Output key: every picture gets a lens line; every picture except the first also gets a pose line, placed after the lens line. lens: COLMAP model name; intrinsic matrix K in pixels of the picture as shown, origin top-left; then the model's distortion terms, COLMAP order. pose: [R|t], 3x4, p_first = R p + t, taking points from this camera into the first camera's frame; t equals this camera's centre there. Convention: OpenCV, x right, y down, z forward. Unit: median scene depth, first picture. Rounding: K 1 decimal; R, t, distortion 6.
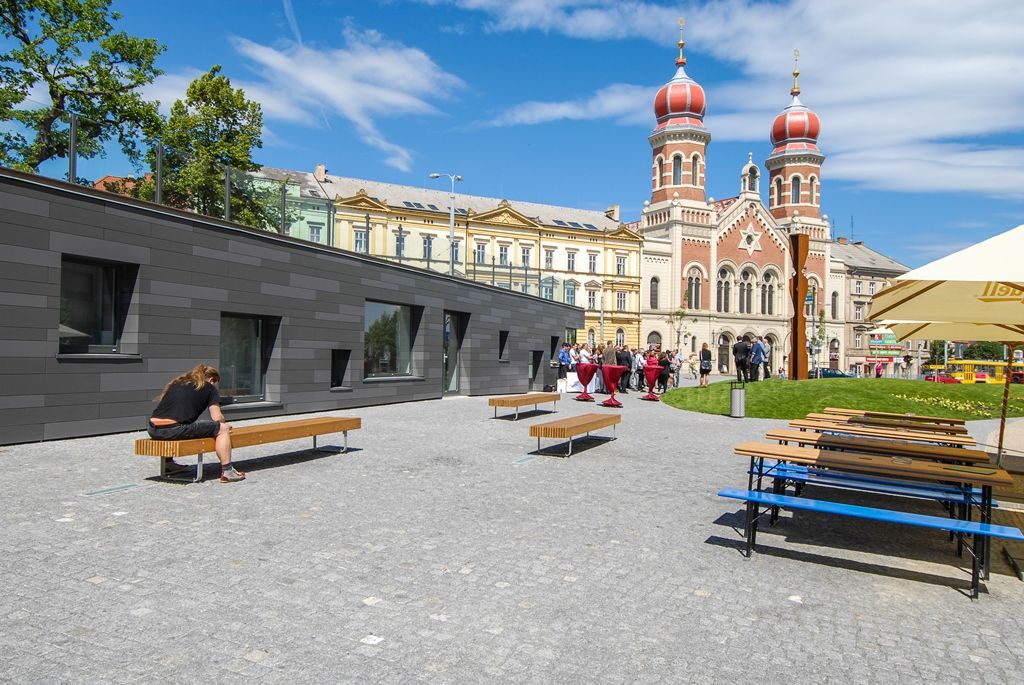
lens RADIAL K [[757.9, 0, 517.0], [0, 757.9, 348.2], [0, 0, 1]] dist [0.042865, -0.002026]
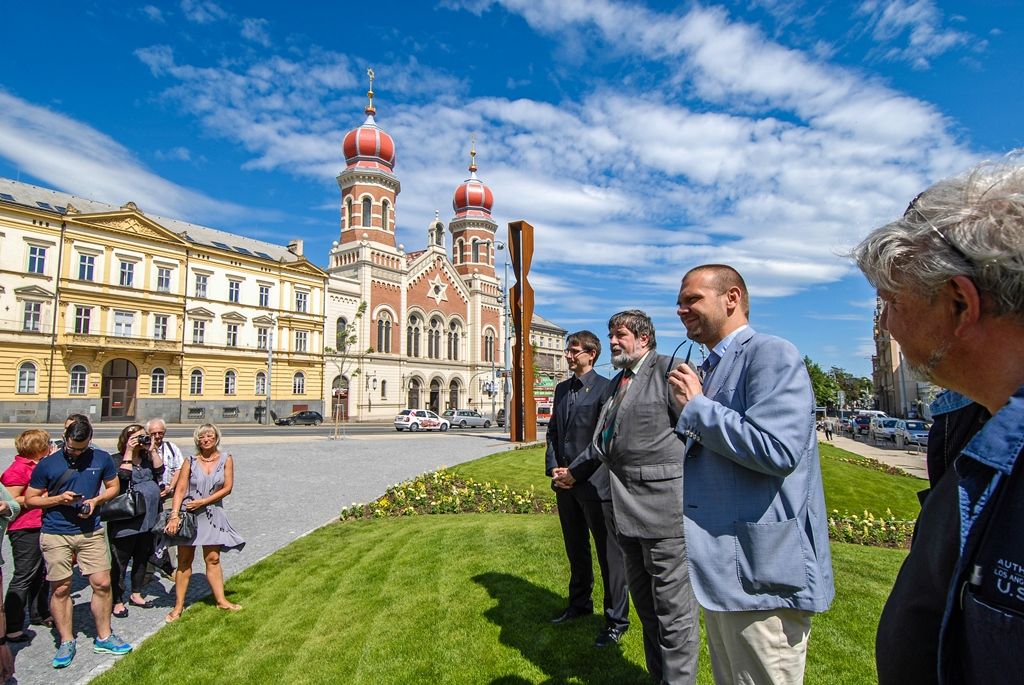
lens RADIAL K [[536.0, 0, 518.0], [0, 536.0, 346.9], [0, 0, 1]] dist [0.034476, -0.041050]
pose [[0.897389, 0.019965, 0.440789, 0.081961], [0.017084, 0.996655, -0.079922, -0.000462], [-0.440910, 0.079252, 0.894046, 0.301394]]
